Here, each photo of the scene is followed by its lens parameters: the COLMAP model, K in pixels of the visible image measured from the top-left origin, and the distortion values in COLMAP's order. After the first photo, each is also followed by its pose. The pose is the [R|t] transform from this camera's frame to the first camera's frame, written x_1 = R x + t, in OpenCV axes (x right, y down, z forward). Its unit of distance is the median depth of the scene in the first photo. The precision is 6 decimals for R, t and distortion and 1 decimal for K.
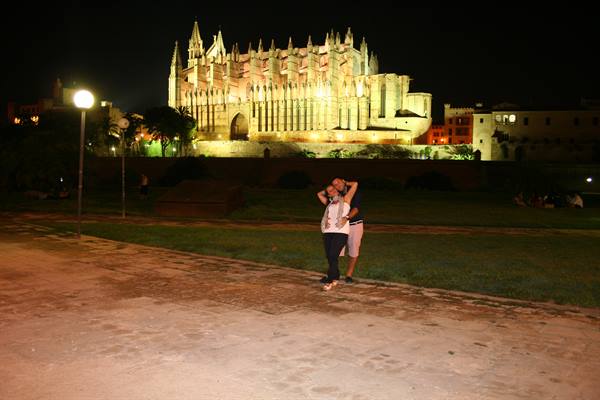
lens RADIAL K [[478.0, 0, 300.9], [0, 478.0, 219.3], [0, 0, 1]] dist [-0.104091, 0.001338]
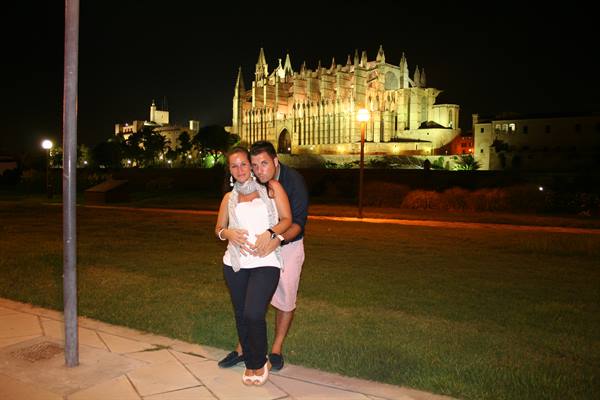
lens RADIAL K [[478.0, 0, 300.9], [0, 478.0, 219.3], [0, 0, 1]] dist [-0.104091, 0.001338]
pose [[0.952781, 0.027963, -0.302368, 0.268564], [-0.035376, 0.999192, -0.019066, 0.009523], [0.301591, 0.028863, 0.953000, -0.052479]]
